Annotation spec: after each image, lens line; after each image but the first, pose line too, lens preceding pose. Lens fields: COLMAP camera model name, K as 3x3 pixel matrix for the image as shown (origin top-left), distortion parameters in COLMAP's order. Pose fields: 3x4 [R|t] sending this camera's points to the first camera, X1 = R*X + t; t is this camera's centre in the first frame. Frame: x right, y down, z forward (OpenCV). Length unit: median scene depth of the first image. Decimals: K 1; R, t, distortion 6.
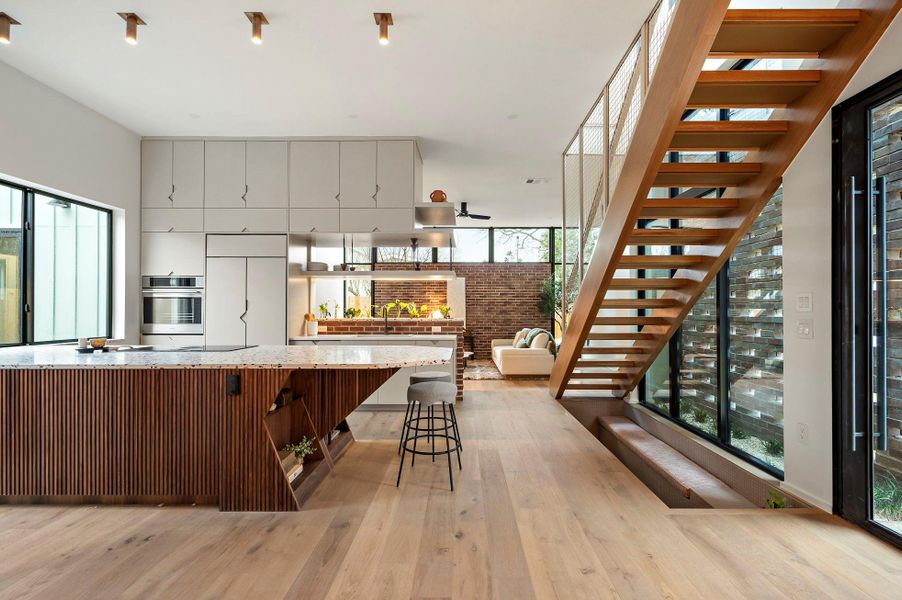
lens RADIAL K [[420.4, 0, 447.4], [0, 420.4, 313.9], [0, 0, 1]] dist [-0.002458, 0.000388]
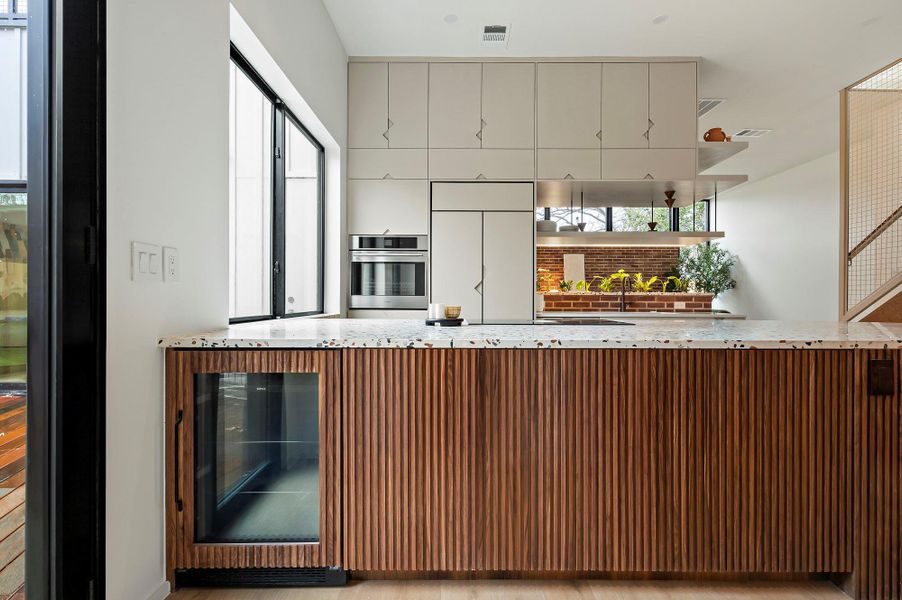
lens RADIAL K [[420.4, 0, 452.8], [0, 420.4, 304.8], [0, 0, 1]] dist [-0.002458, 0.000388]
pose [[0.999968, 0.003235, -0.007359, -0.527742], [-0.003163, 0.999948, 0.009728, 0.032920], [0.007390, -0.009704, 0.999926, 0.210759]]
